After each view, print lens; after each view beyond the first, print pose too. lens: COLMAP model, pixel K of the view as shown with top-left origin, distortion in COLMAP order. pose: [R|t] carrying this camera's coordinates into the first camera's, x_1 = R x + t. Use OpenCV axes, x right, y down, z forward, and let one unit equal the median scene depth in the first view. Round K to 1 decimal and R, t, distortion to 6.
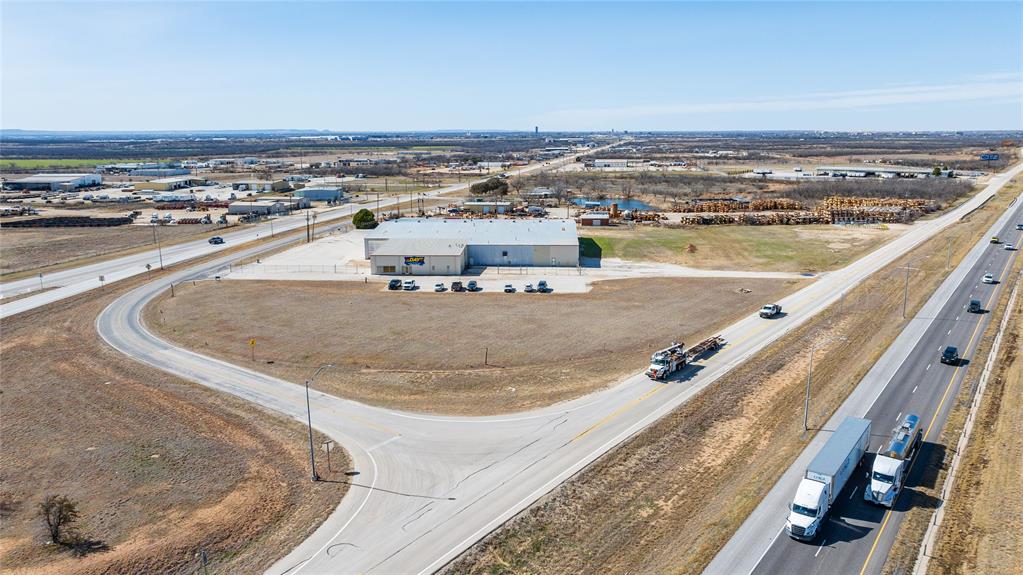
lens RADIAL K [[721.7, 0, 514.2], [0, 721.7, 288.1], [0, 0, 1]] dist [-0.017914, 0.004706]
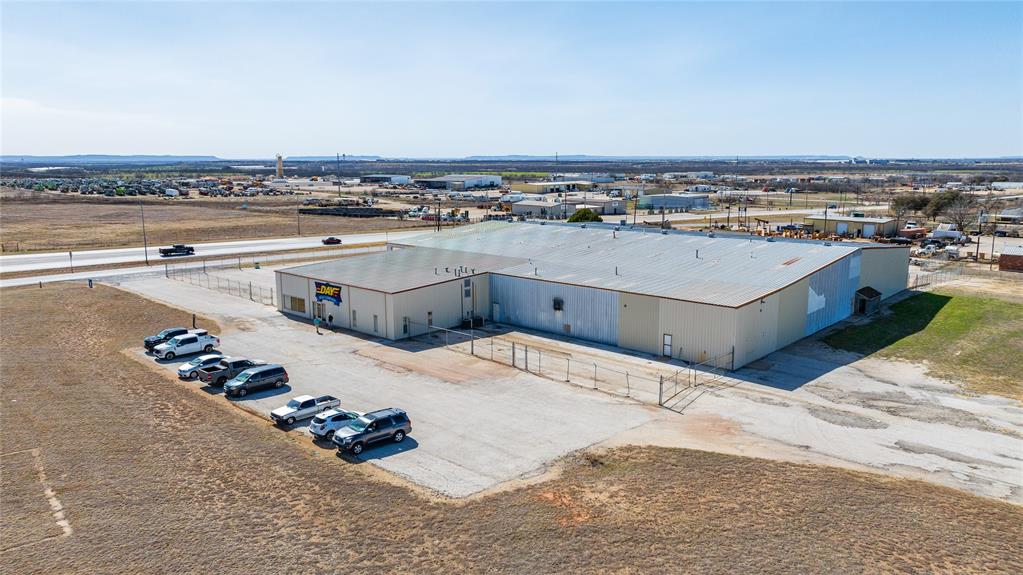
lens RADIAL K [[726.7, 0, 515.3], [0, 726.7, 286.7], [0, 0, 1]] dist [-0.018171, 0.005881]
pose [[0.769929, 0.113126, -0.628022, 0.121315], [-0.137555, 0.990446, 0.009773, -0.032740], [0.623128, 0.078863, 0.778134, 0.384187]]
